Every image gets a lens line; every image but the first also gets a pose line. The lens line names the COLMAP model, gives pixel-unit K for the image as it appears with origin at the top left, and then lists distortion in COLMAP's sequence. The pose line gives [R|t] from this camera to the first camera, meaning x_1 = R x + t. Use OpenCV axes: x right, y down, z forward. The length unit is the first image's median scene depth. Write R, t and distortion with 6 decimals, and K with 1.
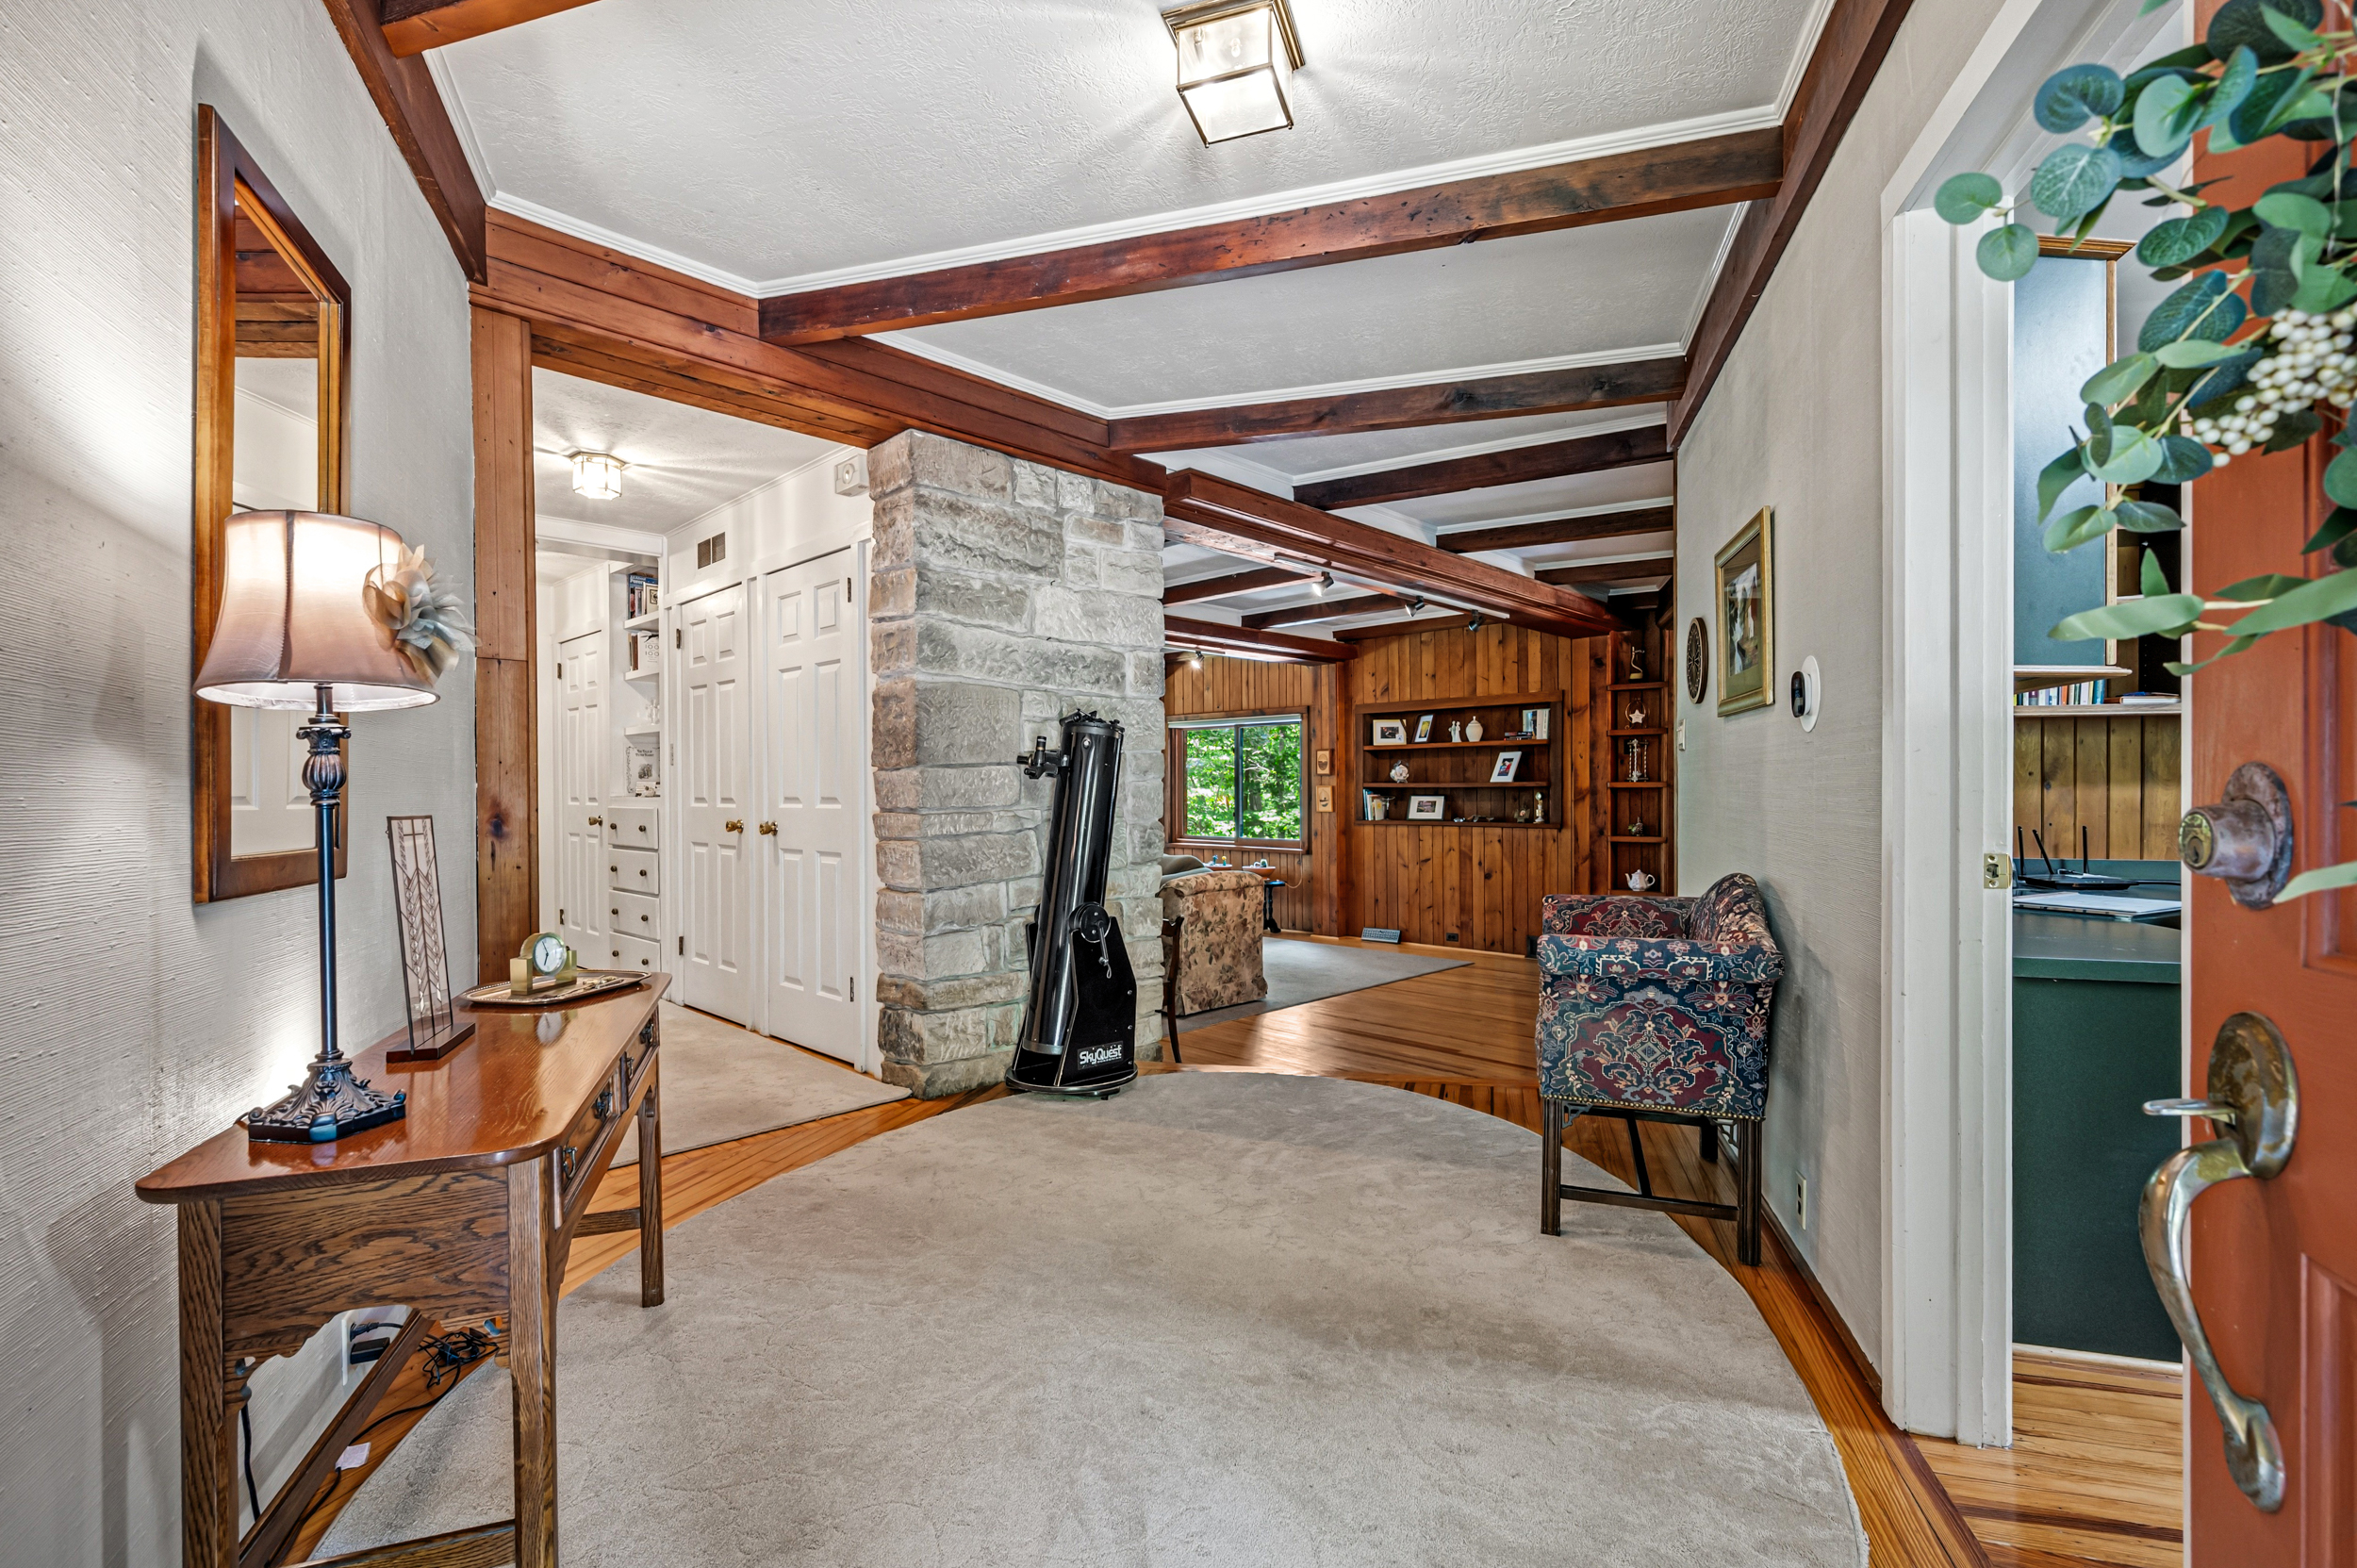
lens RADIAL K [[1038.0, 0, 1178.2], [0, 1038.0, 787.1], [0, 0, 1]] dist [-0.002657, -0.000363]
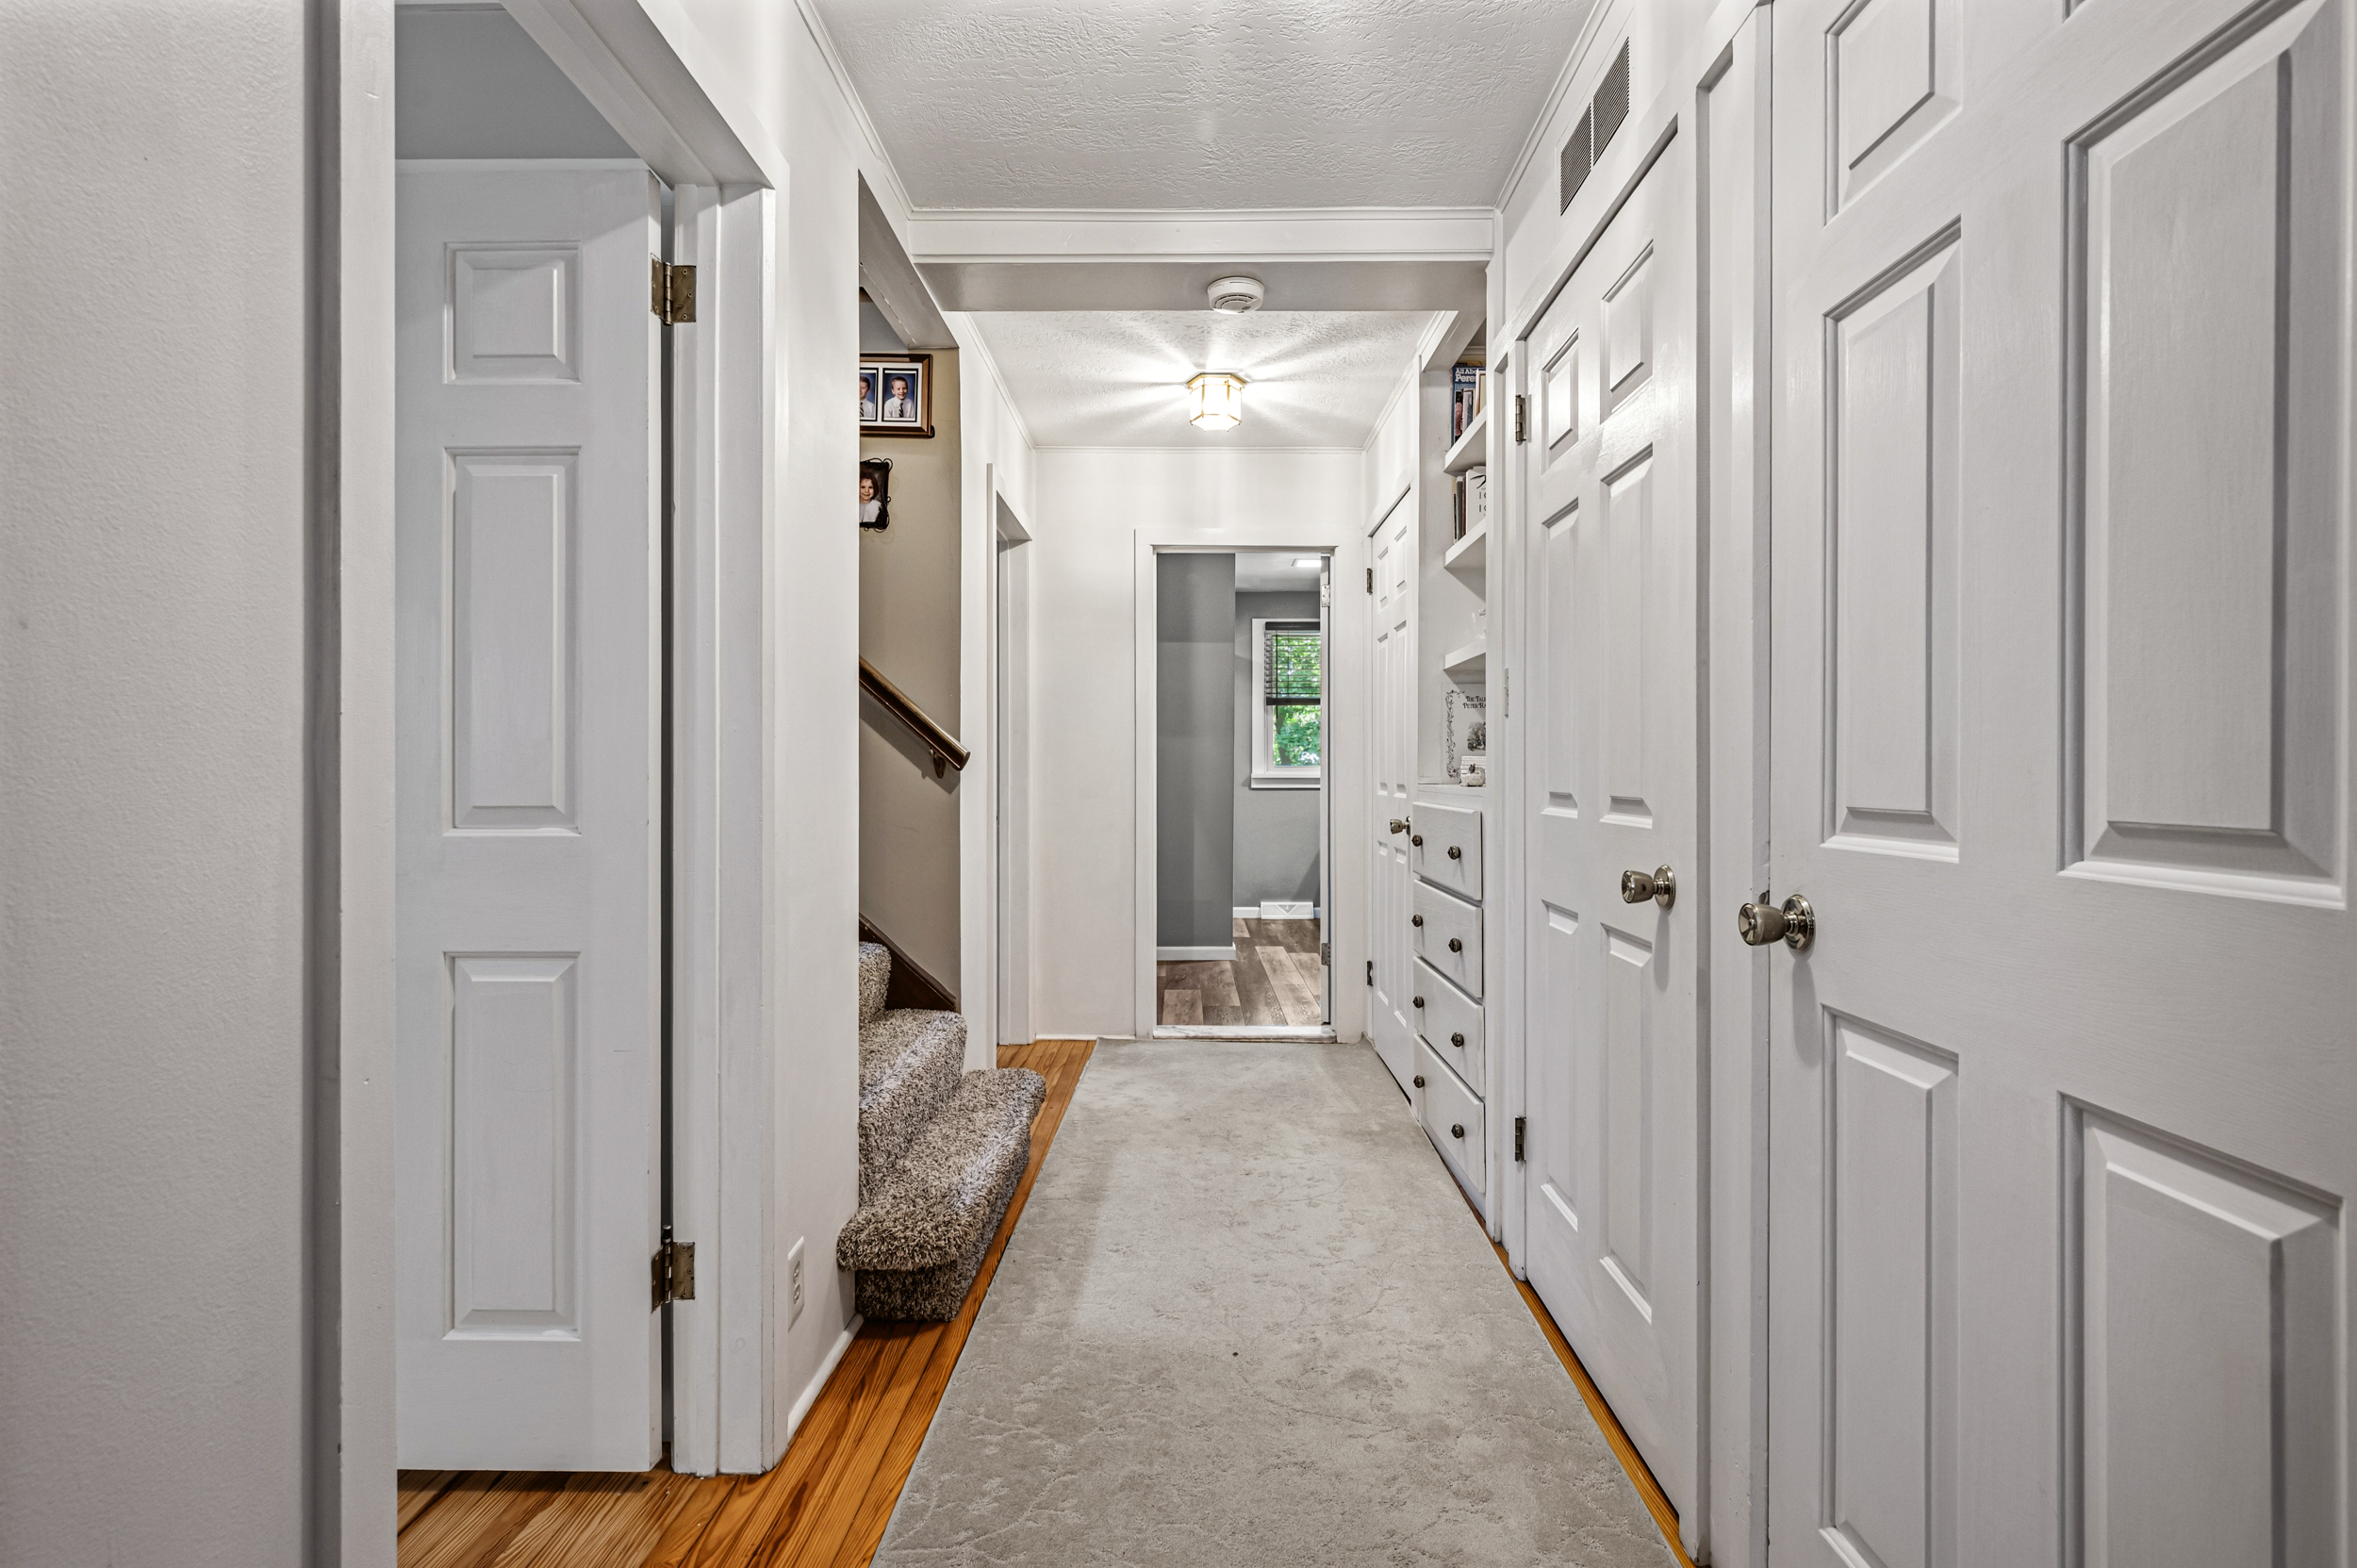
lens RADIAL K [[1052.0, 0, 1183.1], [0, 1052.0, 769.9], [0, 0, 1]] dist [-0.000392, 0.000658]
pose [[0.681245, 0.008210, -0.732010, -0.245587], [-0.008247, 0.999960, 0.003540, 0.001004], [0.732009, 0.003625, 0.681285, 0.573681]]
